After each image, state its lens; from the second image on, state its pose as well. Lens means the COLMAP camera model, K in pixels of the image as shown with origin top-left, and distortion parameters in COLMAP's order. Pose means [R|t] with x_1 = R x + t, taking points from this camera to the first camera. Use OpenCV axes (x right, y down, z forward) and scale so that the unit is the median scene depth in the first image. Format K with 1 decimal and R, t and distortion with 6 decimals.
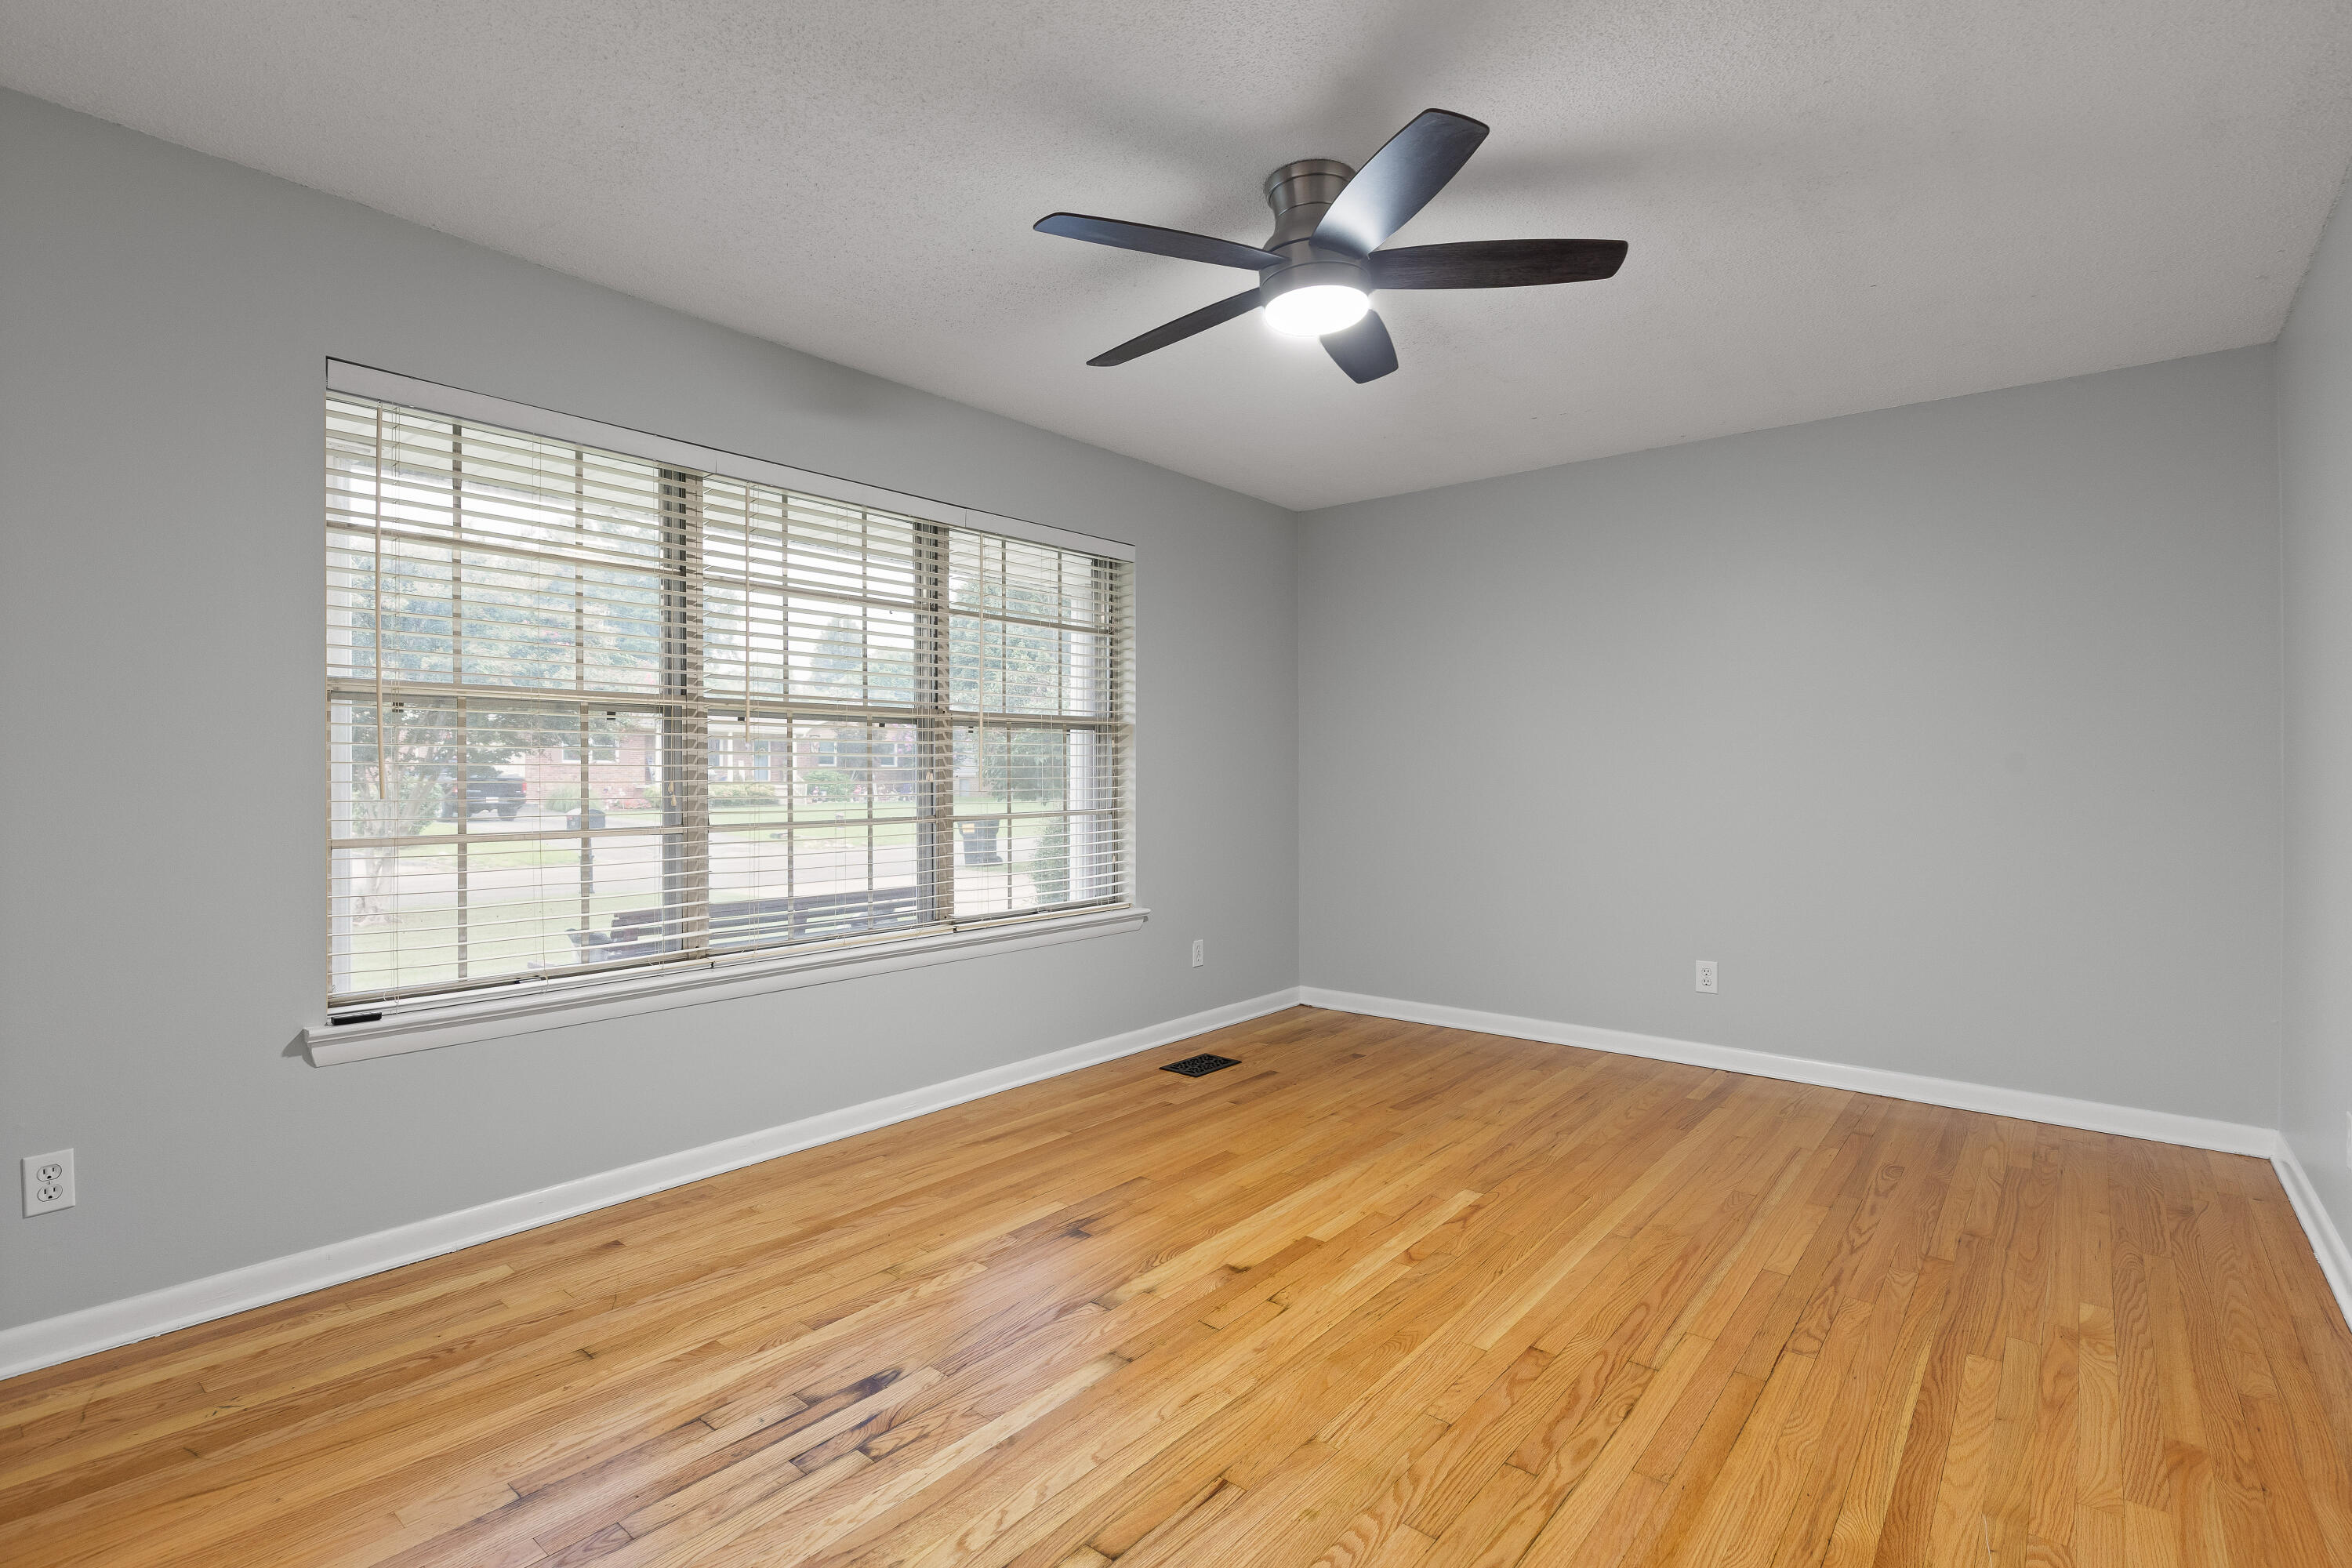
lens RADIAL K [[1114.1, 0, 1176.0], [0, 1114.1, 784.0], [0, 0, 1]] dist [-0.000458, -0.000067]
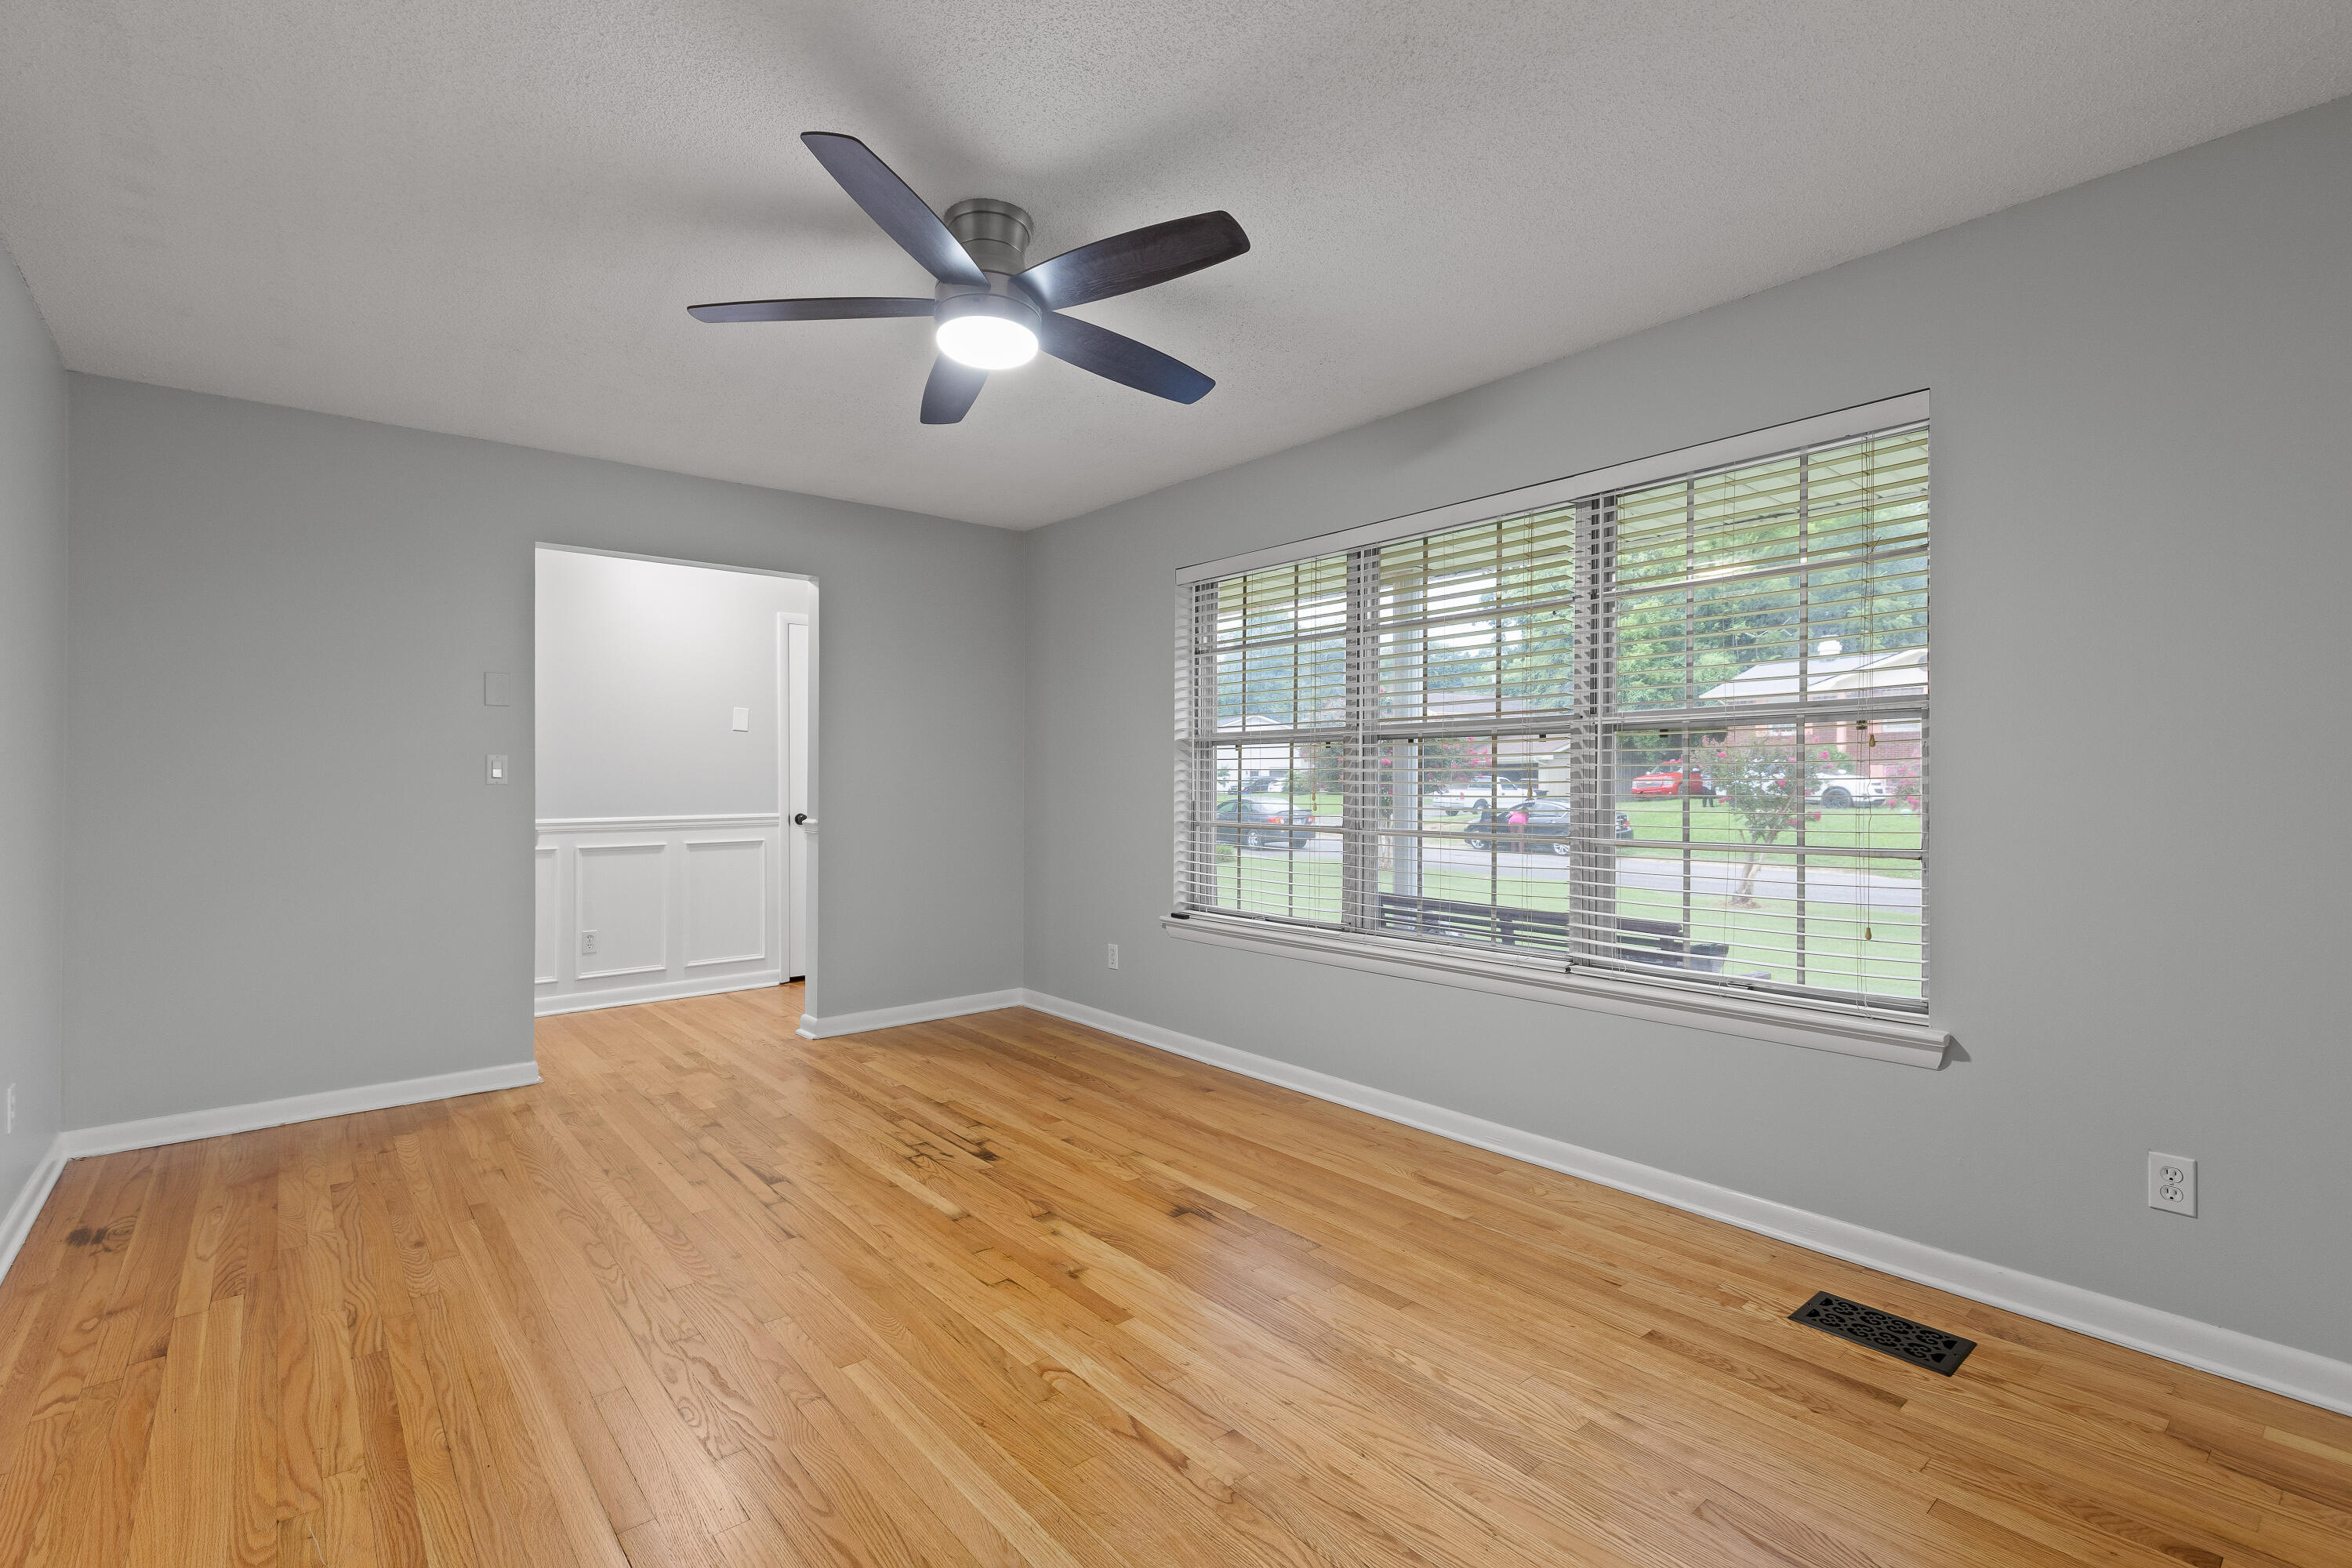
lens RADIAL K [[1083.2, 0, 1170.1], [0, 1083.2, 794.2], [0, 0, 1]] dist [0.002571, 0.000133]
pose [[-0.190087, 0.008809, -0.981728, 0.967018], [-0.015644, 0.999806, 0.012000, -0.014943], [0.981643, 0.017640, -0.189912, 1.212733]]
